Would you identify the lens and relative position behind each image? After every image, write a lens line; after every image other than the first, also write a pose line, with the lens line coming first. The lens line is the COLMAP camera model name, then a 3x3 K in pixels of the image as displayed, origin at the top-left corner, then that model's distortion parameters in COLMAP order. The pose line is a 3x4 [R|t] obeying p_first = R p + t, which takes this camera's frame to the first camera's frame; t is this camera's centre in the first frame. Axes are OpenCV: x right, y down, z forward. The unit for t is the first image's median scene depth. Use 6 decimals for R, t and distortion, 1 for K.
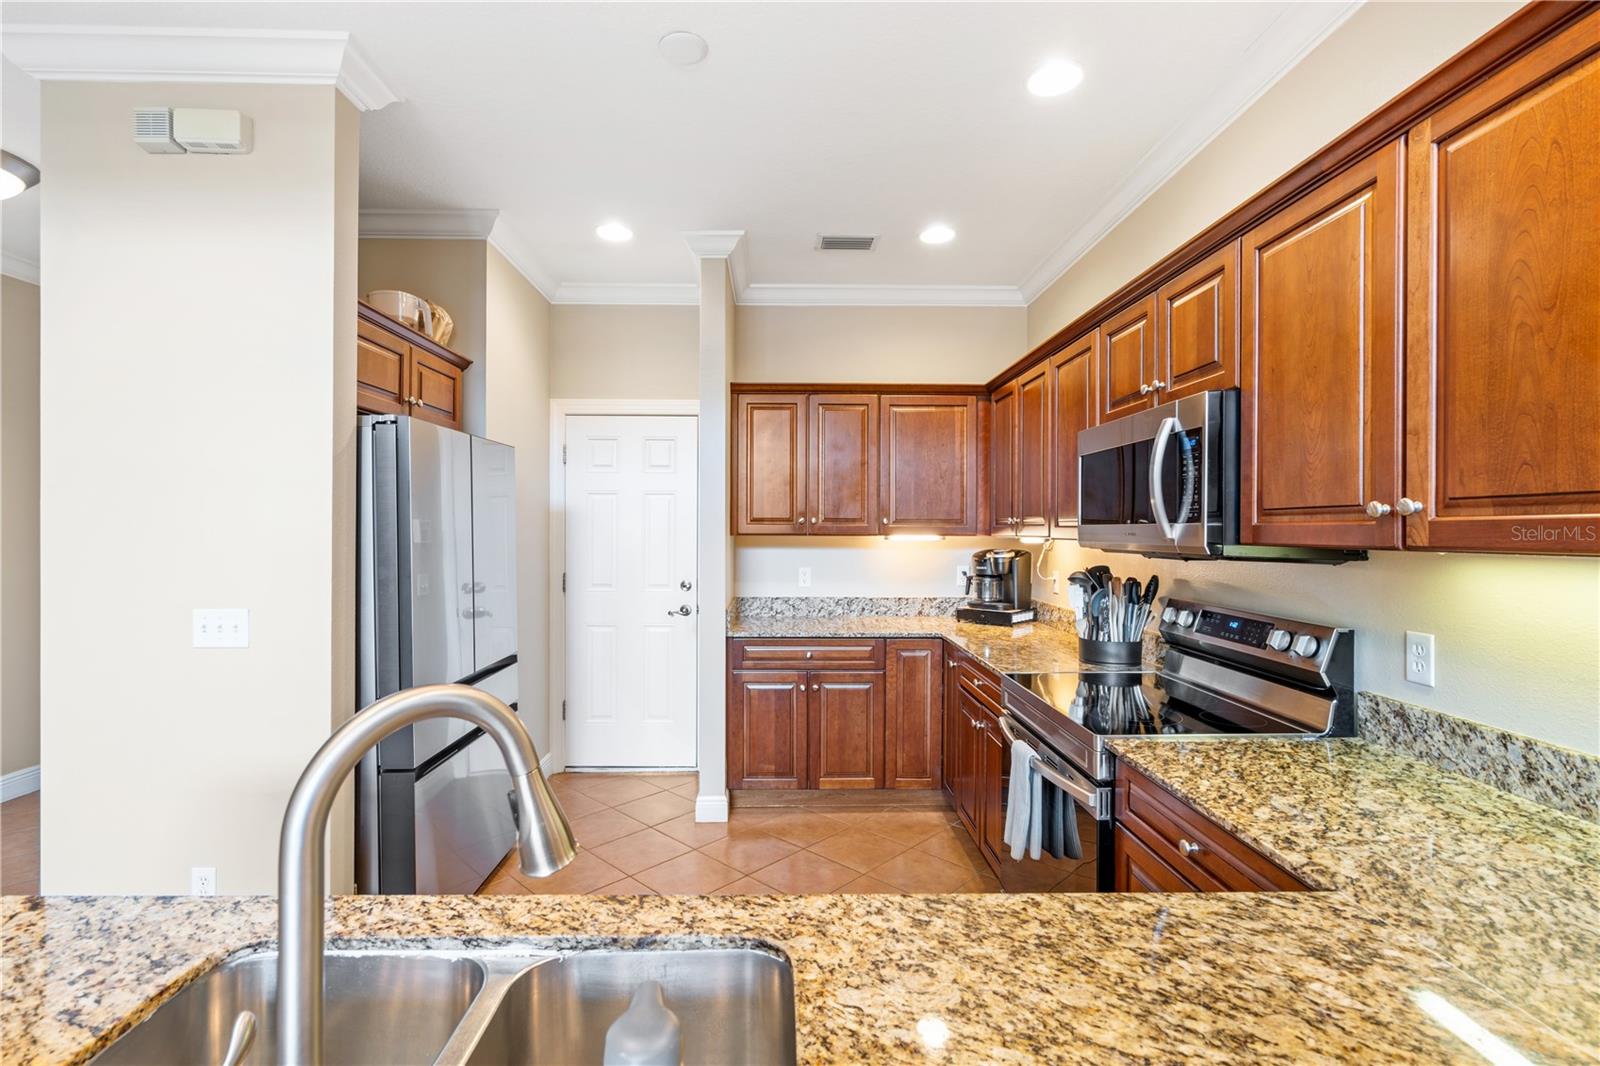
lens RADIAL K [[720.7, 0, 791.1], [0, 720.7, 536.4], [0, 0, 1]] dist [-0.004484, 0.000944]
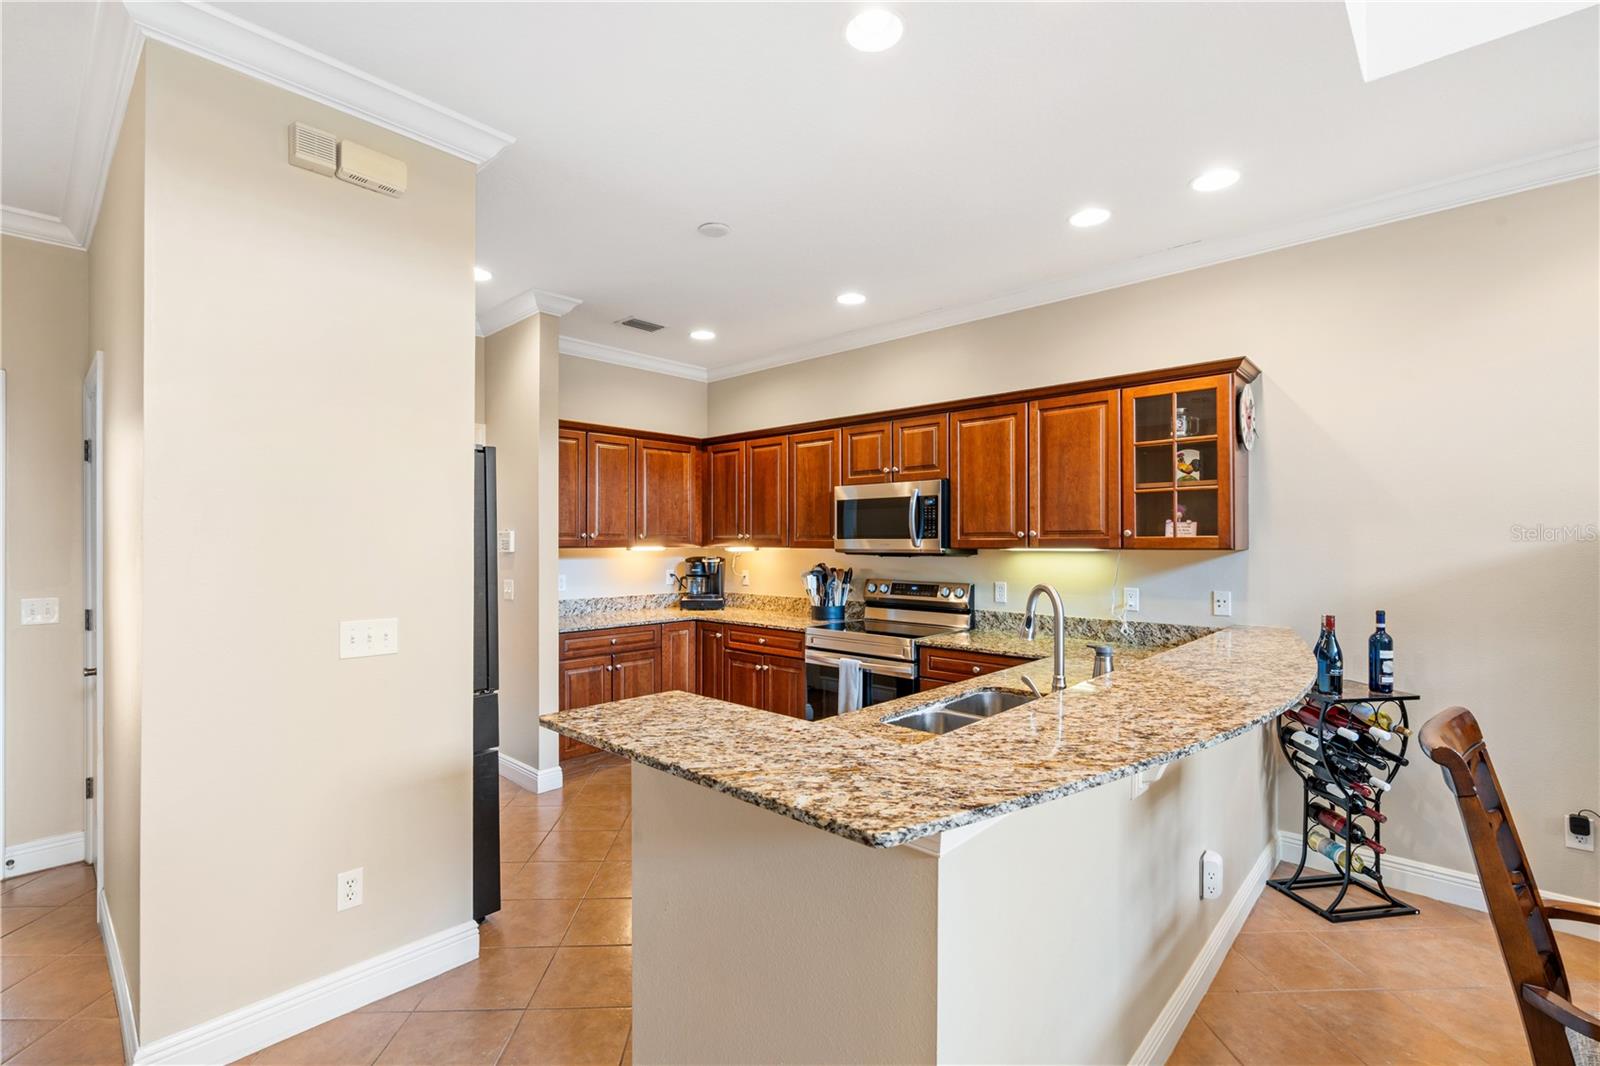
lens RADIAL K [[720.7, 0, 798.1], [0, 720.7, 544.8], [0, 0, 1]] dist [-0.004484, 0.000944]
pose [[0.706038, -0.004274, 0.708161, -0.591735], [0.008070, 0.999965, -0.002010, -0.000413], [-0.708128, 0.007134, 0.706048, -0.114742]]
